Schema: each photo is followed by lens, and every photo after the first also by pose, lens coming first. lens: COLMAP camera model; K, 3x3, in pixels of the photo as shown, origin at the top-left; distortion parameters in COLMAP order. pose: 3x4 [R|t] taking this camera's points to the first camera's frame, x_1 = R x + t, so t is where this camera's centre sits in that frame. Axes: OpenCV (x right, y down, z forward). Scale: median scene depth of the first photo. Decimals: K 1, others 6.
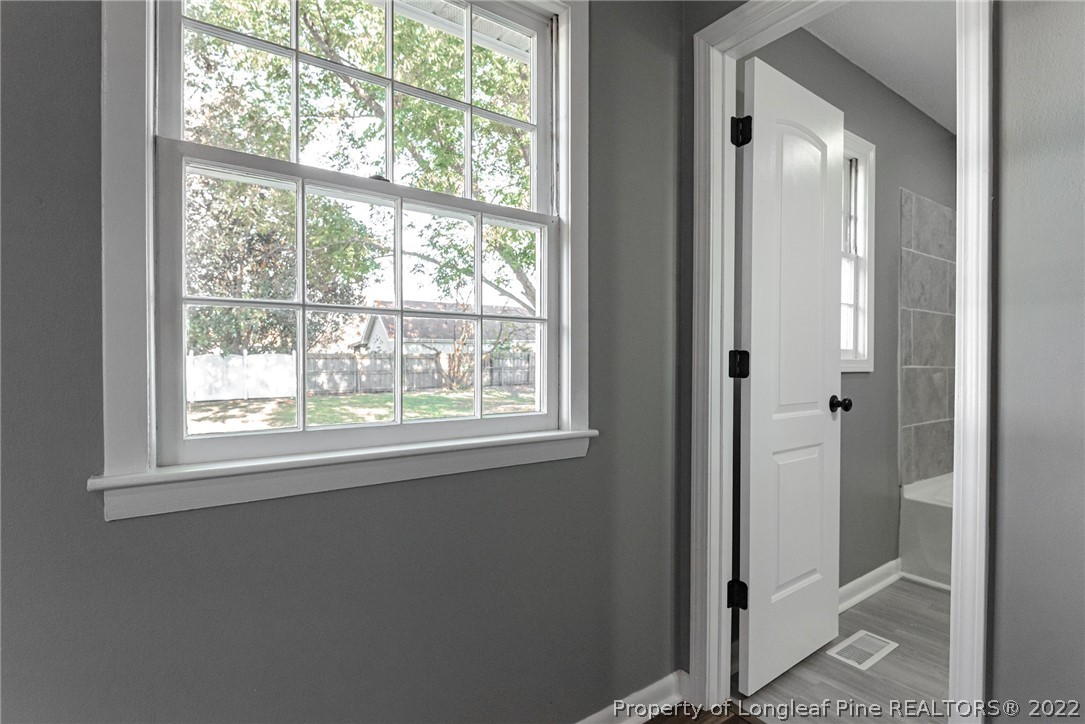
lens RADIAL K [[530.1, 0, 553.9], [0, 530.1, 362.1], [0, 0, 1]] dist [0.028213, -0.020190]
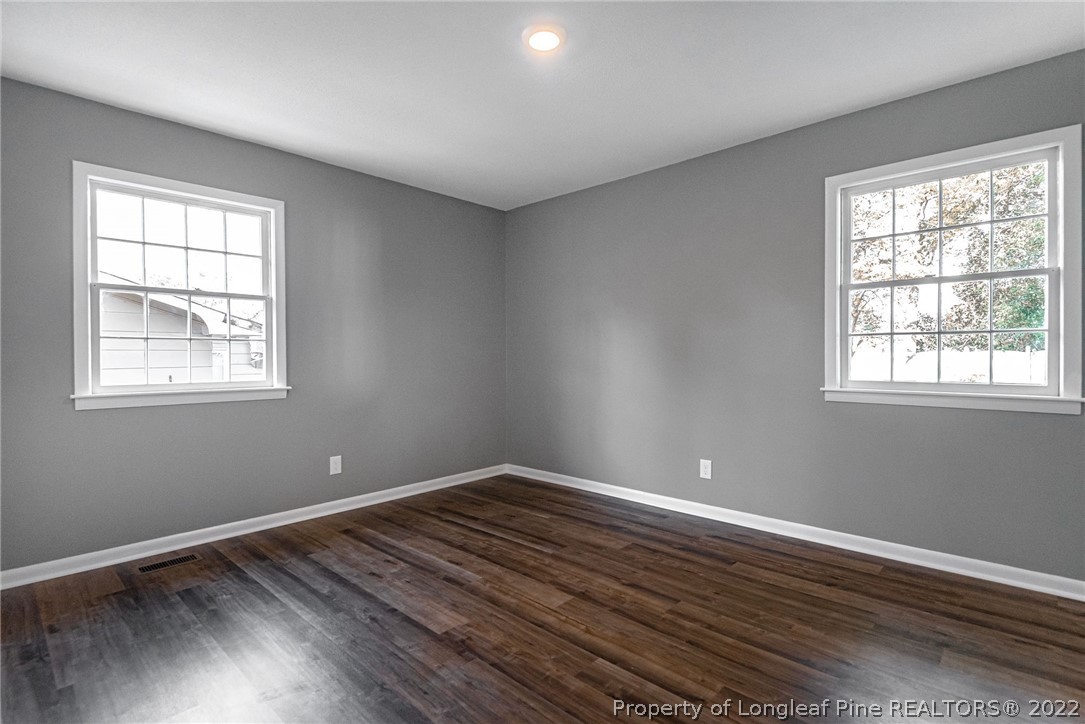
lens RADIAL K [[521.4, 0, 544.3], [0, 521.4, 361.7], [0, 0, 1]] dist [0.025381, -0.019225]
pose [[0.185930, 0.007577, -0.982534, 1.165285], [-0.005454, 0.999963, 0.006680, 0.017017], [0.982548, 0.004116, 0.185964, -0.767797]]
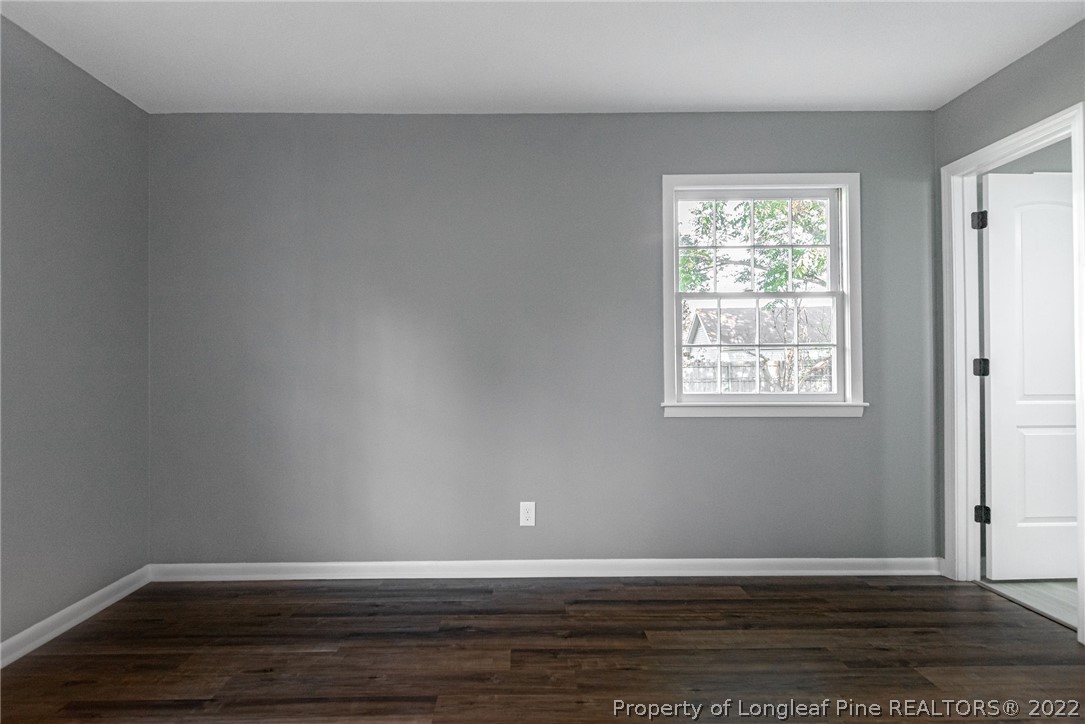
lens RADIAL K [[555.4, 0, 522.0], [0, 555.4, 361.5], [0, 0, 1]] dist [0.031194, -0.023993]
pose [[0.811003, -0.012098, -0.584917, 0.221382], [0.002680, 0.999853, -0.016965, 0.011771], [0.585036, 0.012191, 0.810916, -1.171442]]
